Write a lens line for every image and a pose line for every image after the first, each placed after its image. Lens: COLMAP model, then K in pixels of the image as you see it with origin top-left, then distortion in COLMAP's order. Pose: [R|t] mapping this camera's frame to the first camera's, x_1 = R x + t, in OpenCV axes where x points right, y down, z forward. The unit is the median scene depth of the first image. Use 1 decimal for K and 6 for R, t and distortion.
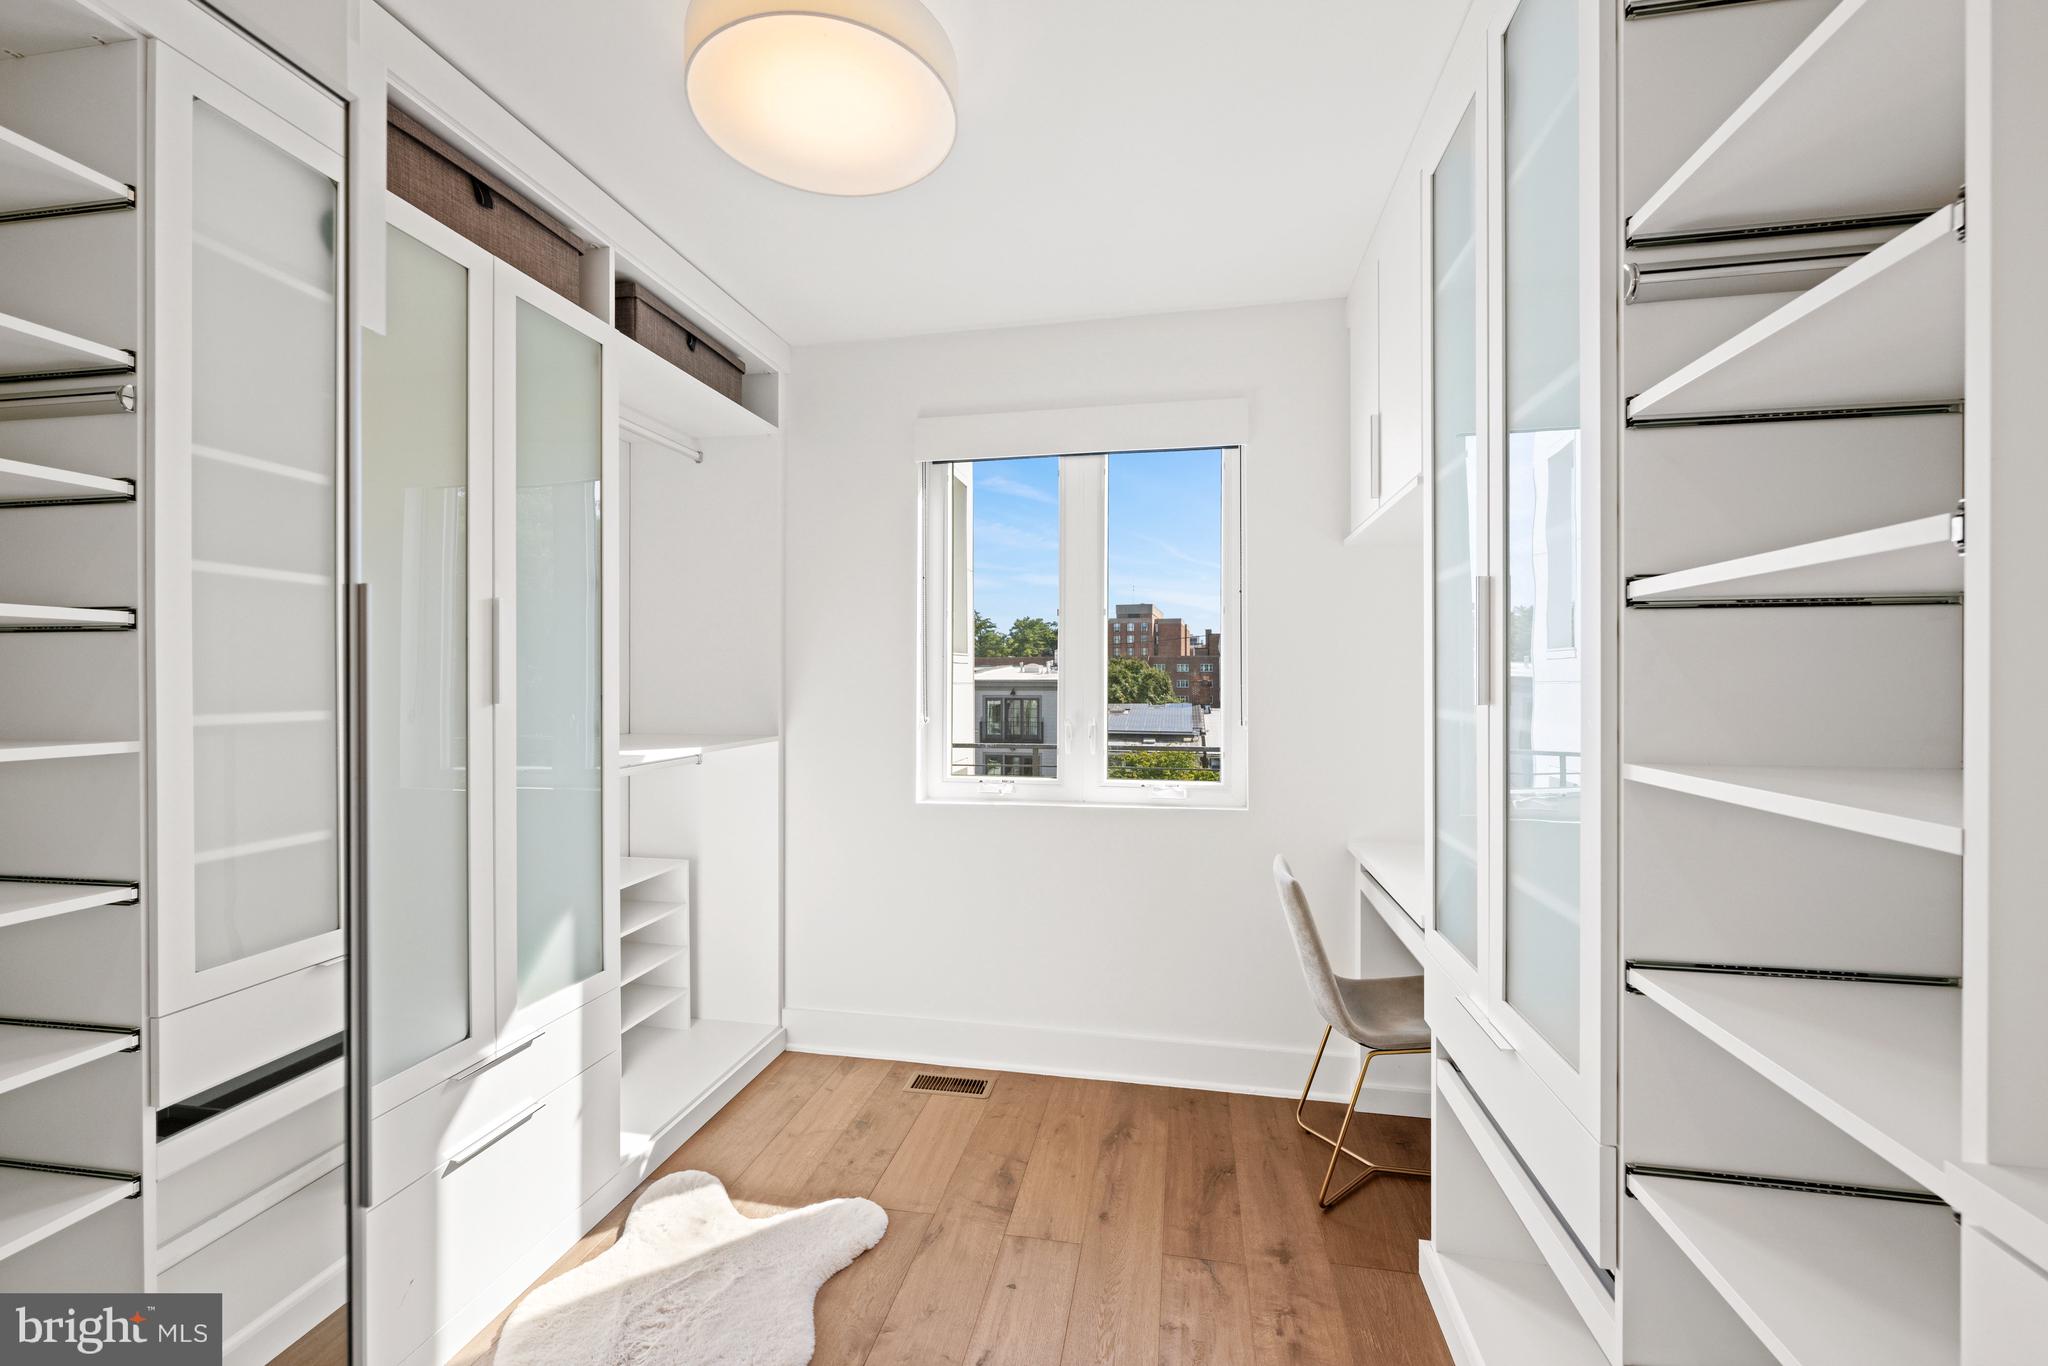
lens RADIAL K [[824.0, 0, 1027.2], [0, 824.0, 674.8], [0, 0, 1]] dist [-0.001936, -0.000094]
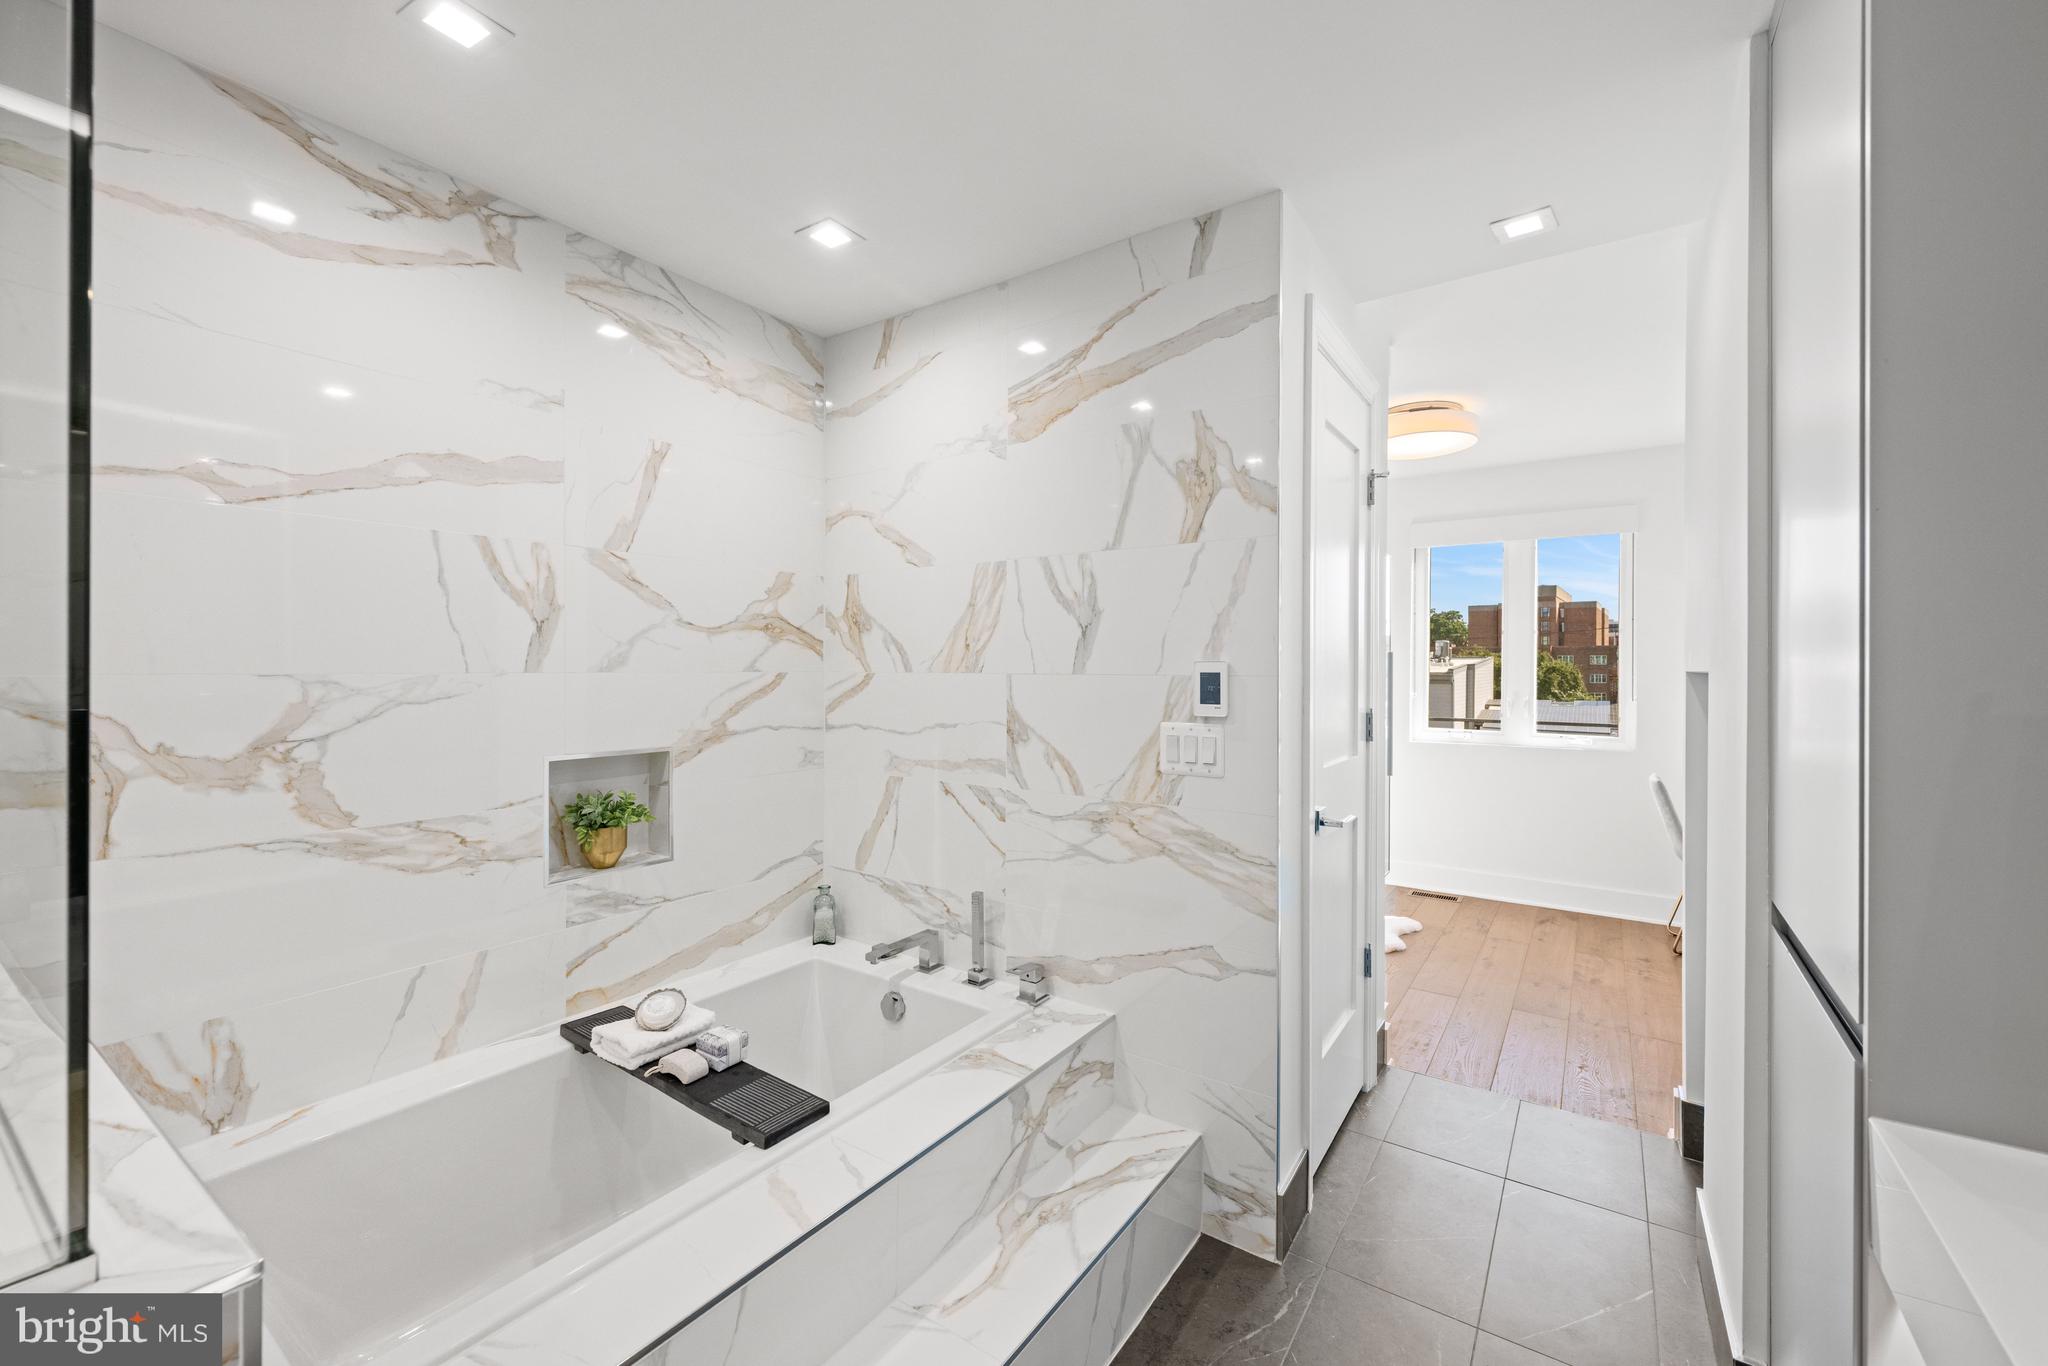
lens RADIAL K [[822.2, 0, 1019.3], [0, 822.2, 665.7], [0, 0, 1]] dist [-0.003548, -0.000355]
pose [[0.909717, 0.007652, -0.415158, -0.183656], [-0.007350, 0.999970, 0.002327, -0.005119], [0.415163, 0.000935, 0.909746, -1.044508]]
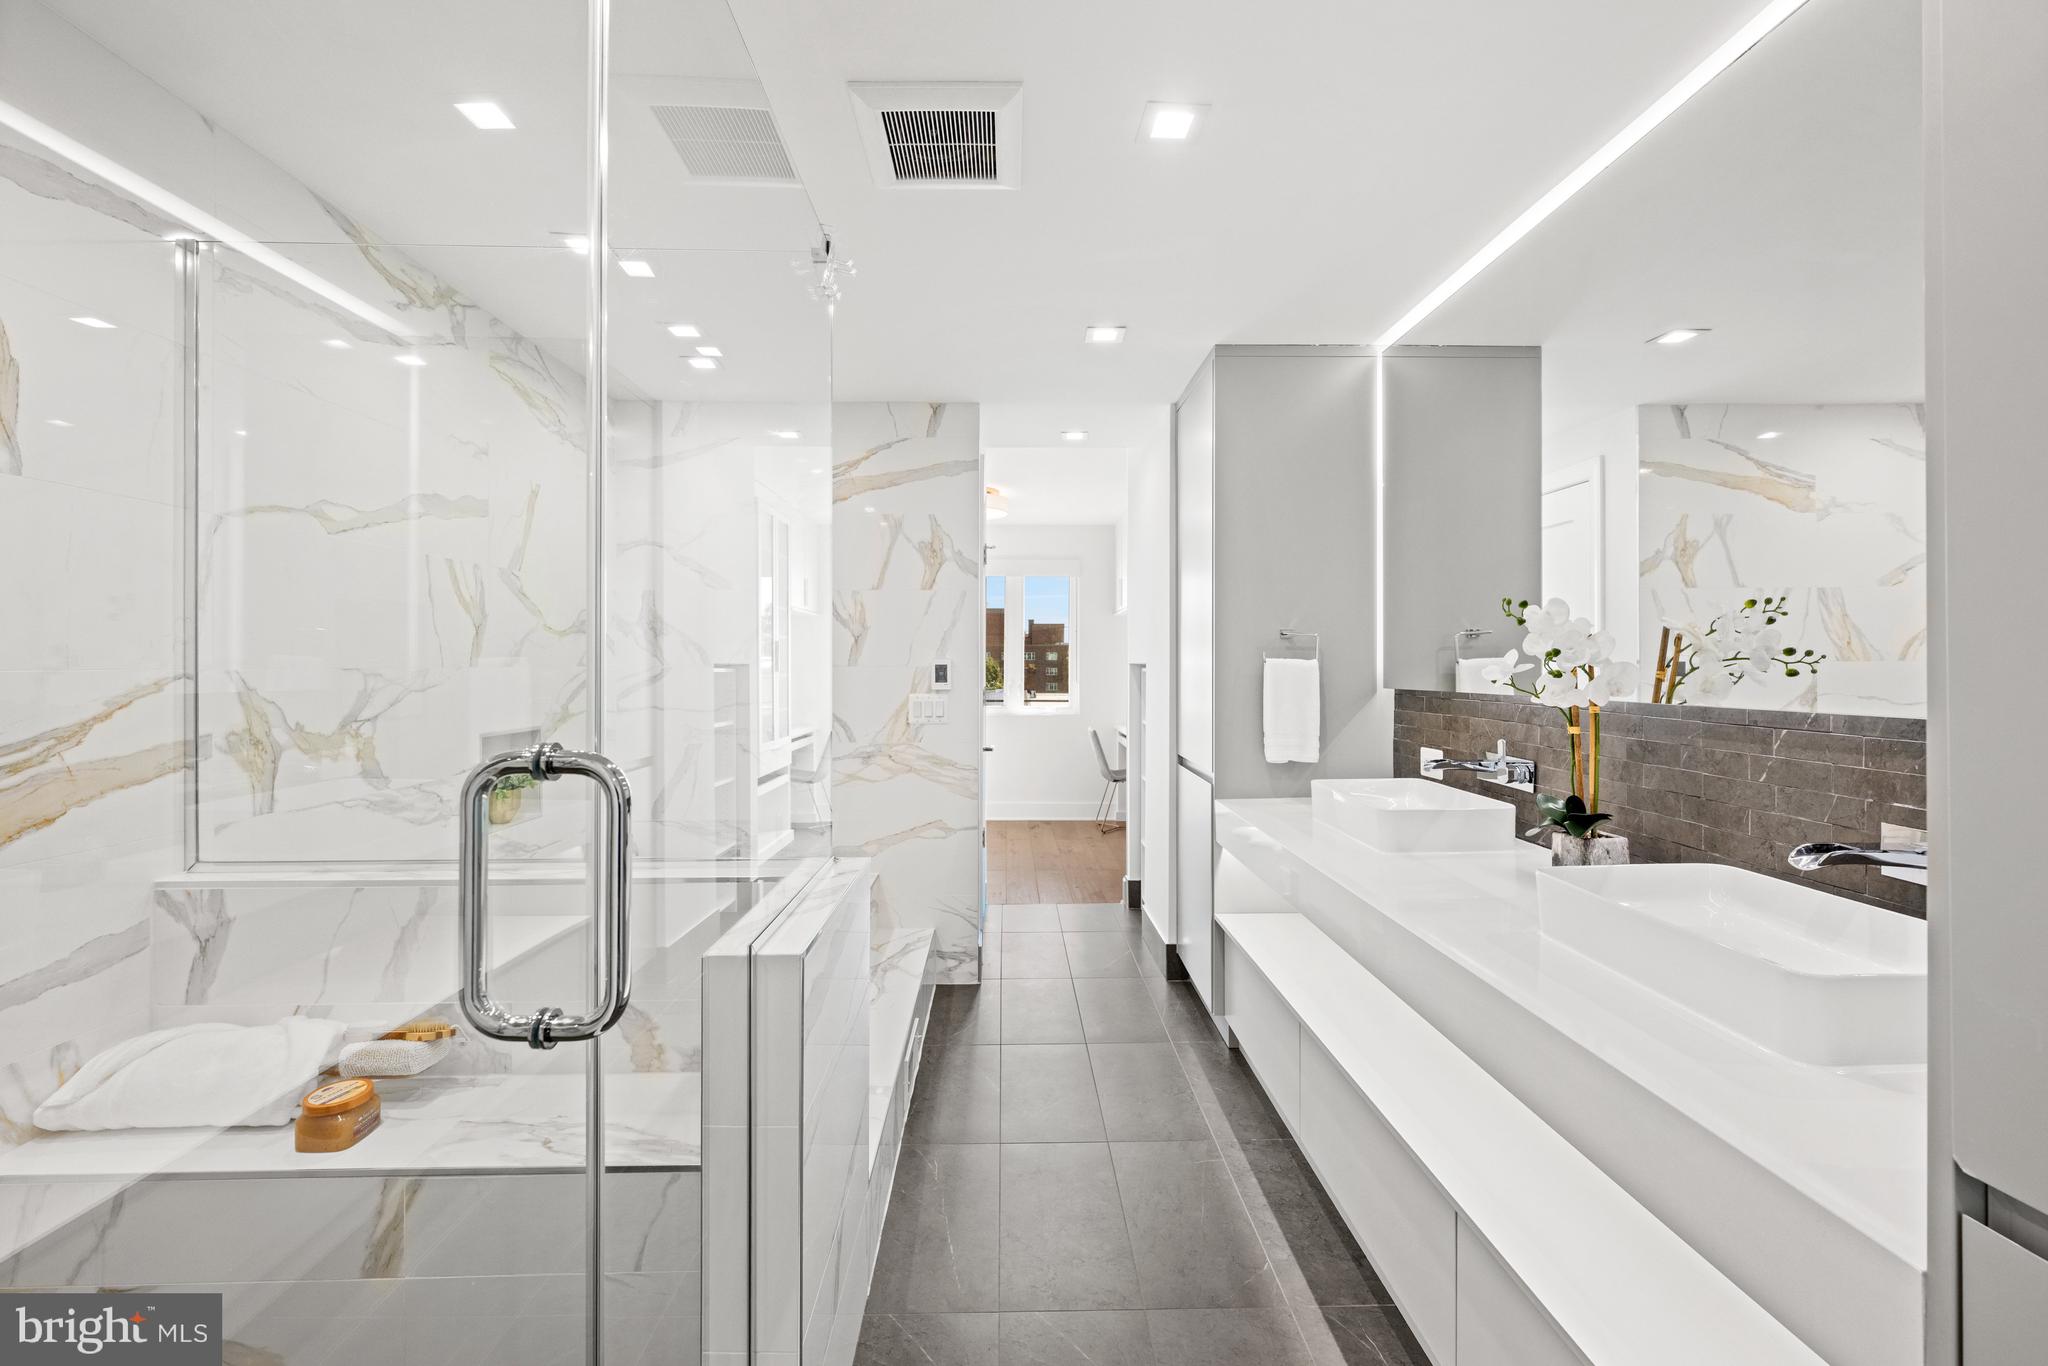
lens RADIAL K [[822.2, 0, 1019.3], [0, 822.2, 665.7], [0, 0, 1]] dist [-0.003548, -0.000355]
pose [[0.979489, 0.004540, 0.201449, -0.459262], [-0.005220, 0.999982, 0.002847, -0.001464], [-0.201432, -0.003840, 0.979495, -1.574474]]
